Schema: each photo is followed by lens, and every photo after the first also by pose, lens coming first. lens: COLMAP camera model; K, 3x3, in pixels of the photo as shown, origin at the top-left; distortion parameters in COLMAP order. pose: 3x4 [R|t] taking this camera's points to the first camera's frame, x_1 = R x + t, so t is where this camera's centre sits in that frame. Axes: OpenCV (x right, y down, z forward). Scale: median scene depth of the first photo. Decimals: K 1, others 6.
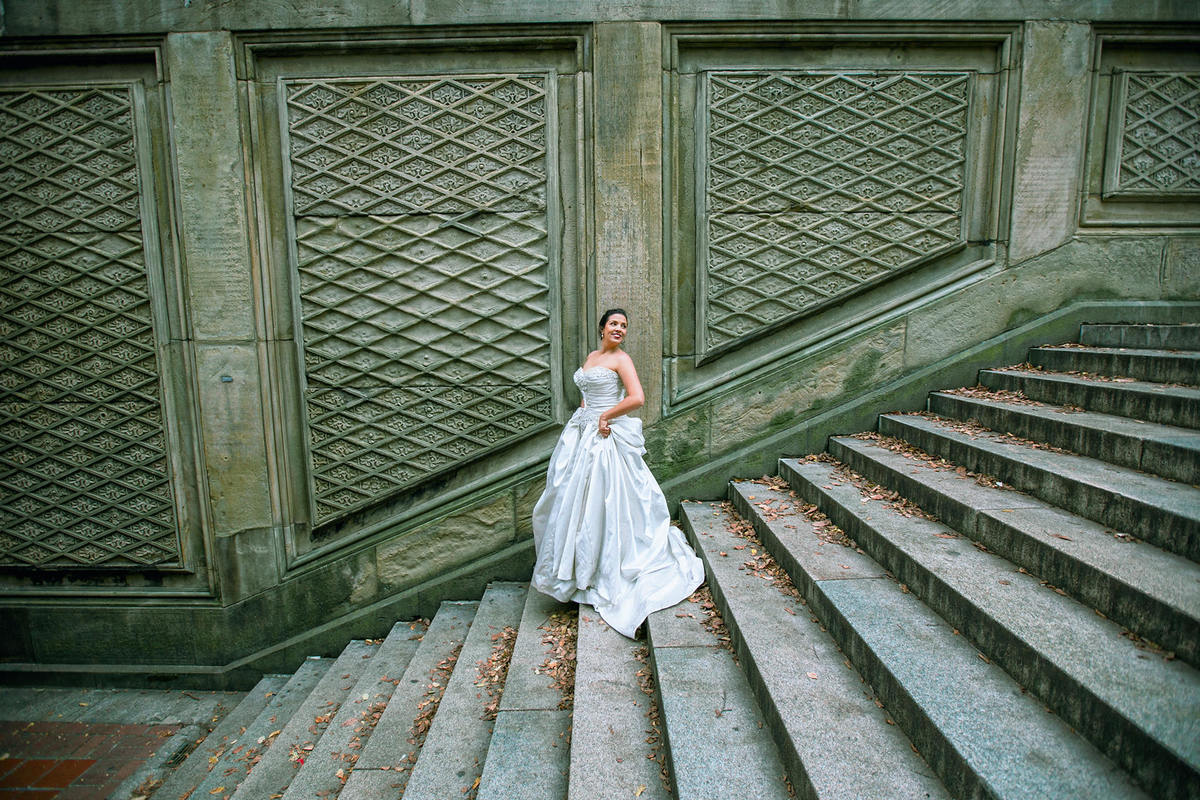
lens RADIAL K [[541.7, 0, 597.3], [0, 541.7, 397.0], [0, 0, 1]] dist [-0.033287, 0.004897]
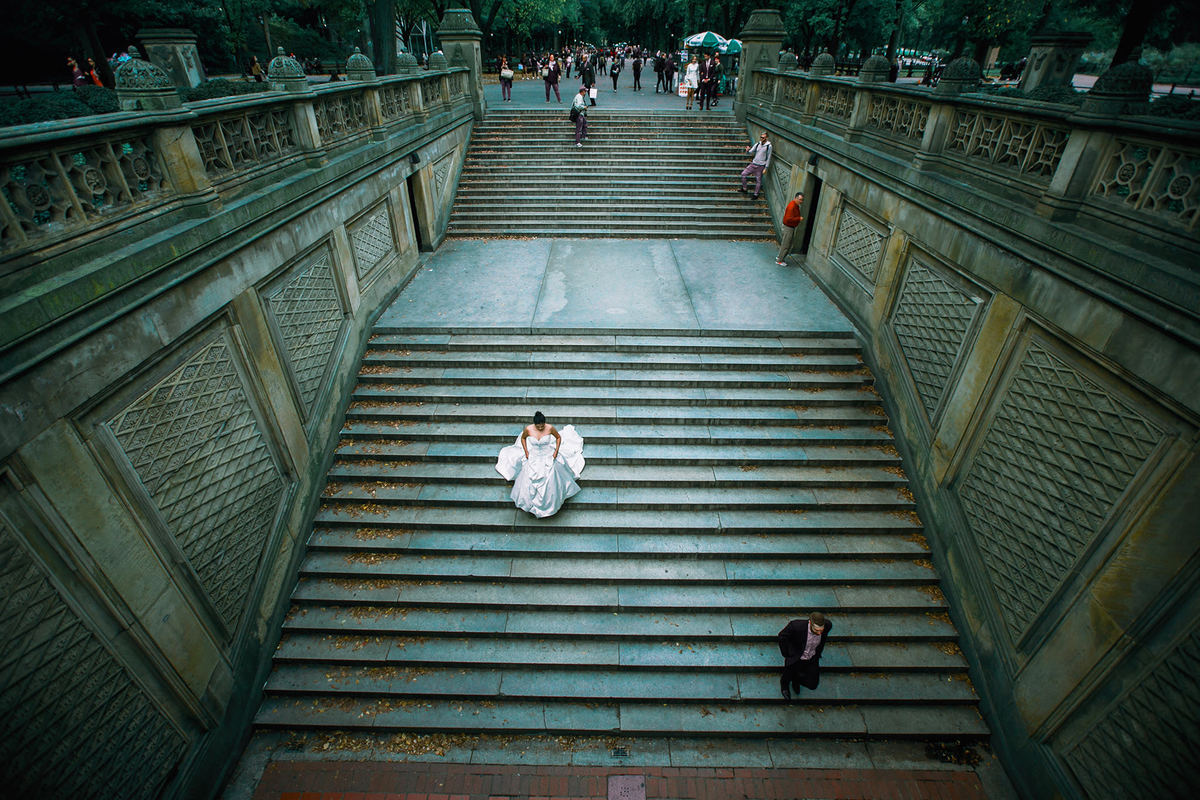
lens RADIAL K [[541.7, 0, 594.8], [0, 541.7, 399.7], [0, 0, 1]] dist [-0.033287, 0.004897]
pose [[0.005197, -0.540609, 0.841258, -1.603104], [0.118308, 0.835693, 0.536303, -1.170006], [-0.992963, 0.096741, 0.068301, -0.291777]]
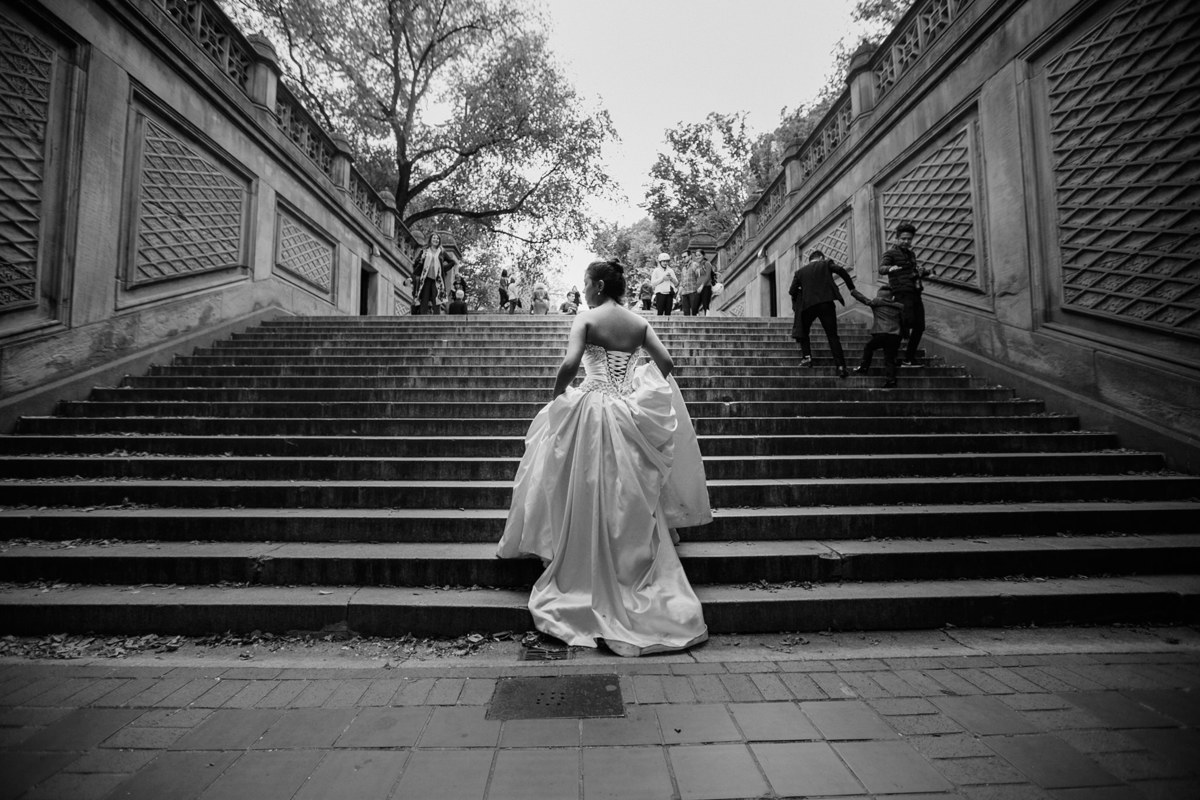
lens RADIAL K [[541.7, 0, 595.4], [0, 541.7, 399.4], [0, 0, 1]] dist [-0.033287, 0.004897]
pose [[-0.038565, 0.067193, 0.996994, -1.377685], [0.123836, 0.990367, -0.061956, 0.524097], [-0.991553, 0.121075, -0.046514, -0.205944]]
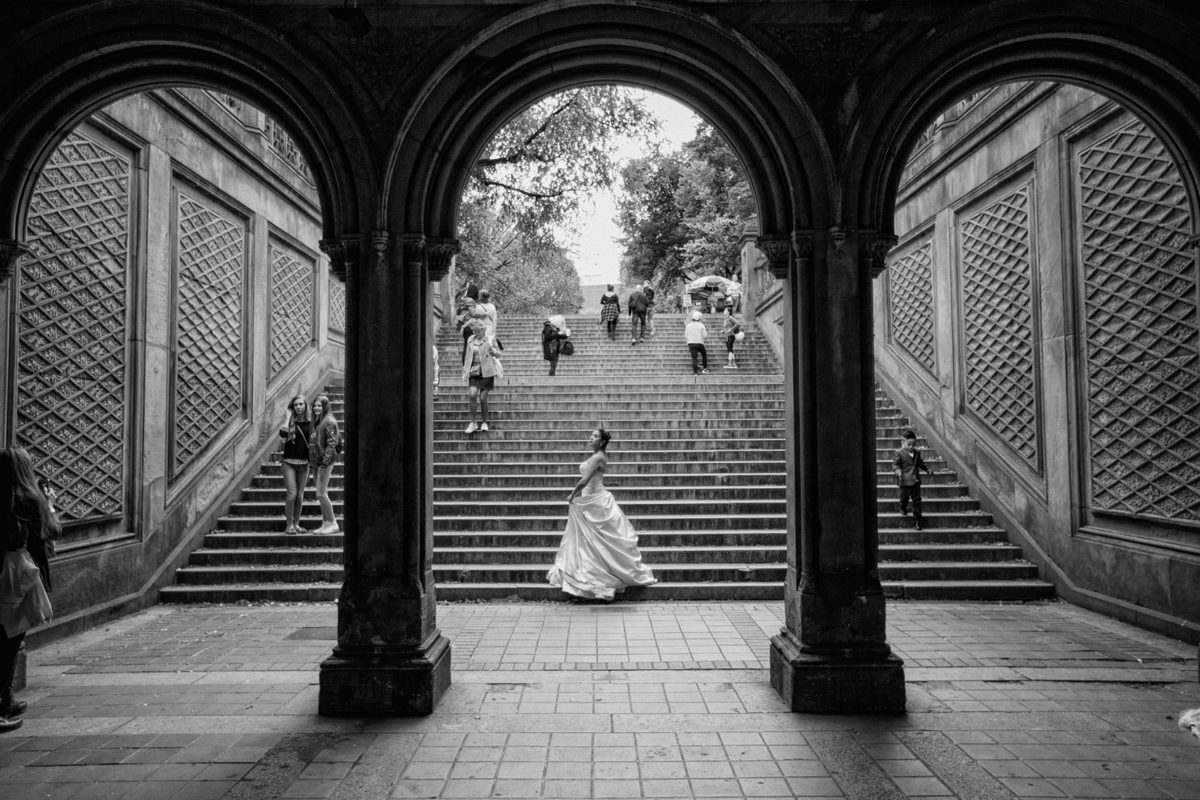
lens RADIAL K [[923.3, 0, 595.3], [0, 923.3, 391.7], [0, 0, 1]] dist [0.002454, -0.007544]
pose [[-0.003185, 0.061185, 0.998121, -3.314123], [0.127210, 0.990042, -0.060284, 0.337779], [-0.991871, 0.126779, -0.010936, -0.158476]]
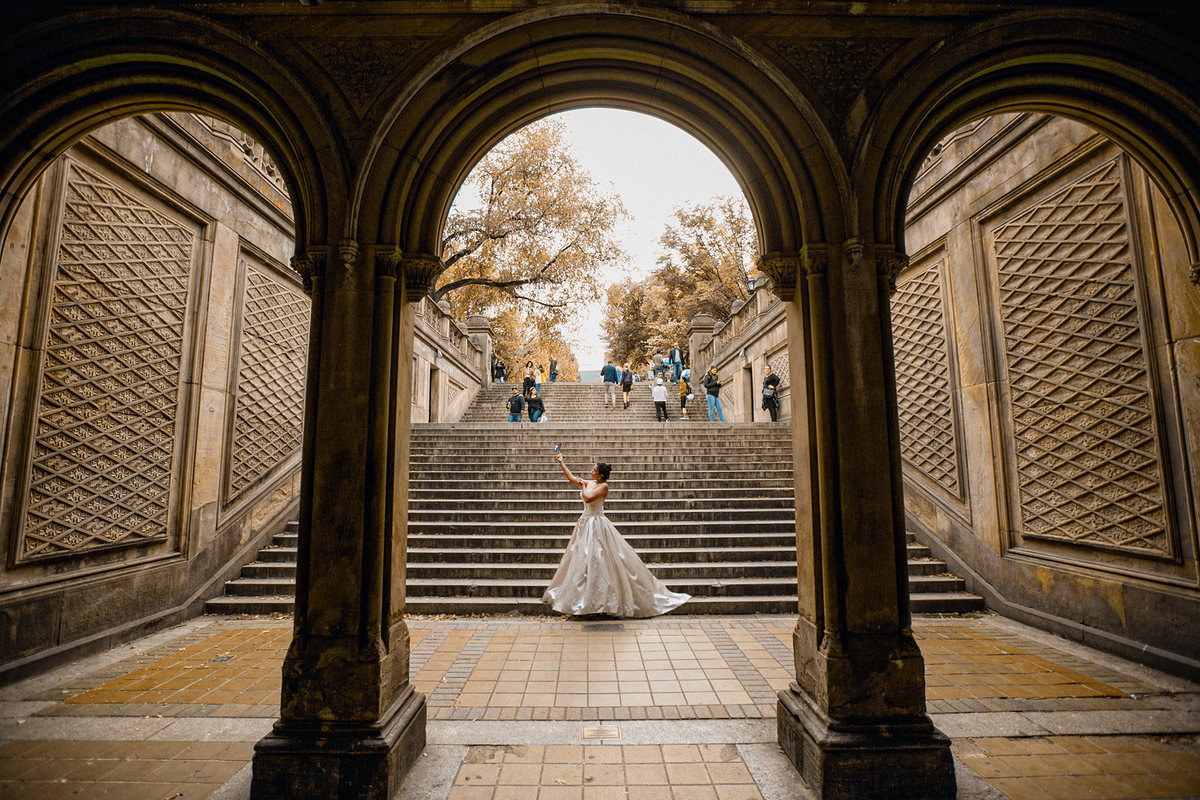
lens RADIAL K [[582.5, 0, 593.4], [0, 582.5, 390.1], [0, 0, 1]] dist [-0.036222, 0.003010]
pose [[-0.011944, 0.143651, 0.989556, -2.610234], [0.124529, 0.982136, -0.141071, 0.322318], [-0.992144, 0.121544, -0.029619, -0.165664]]
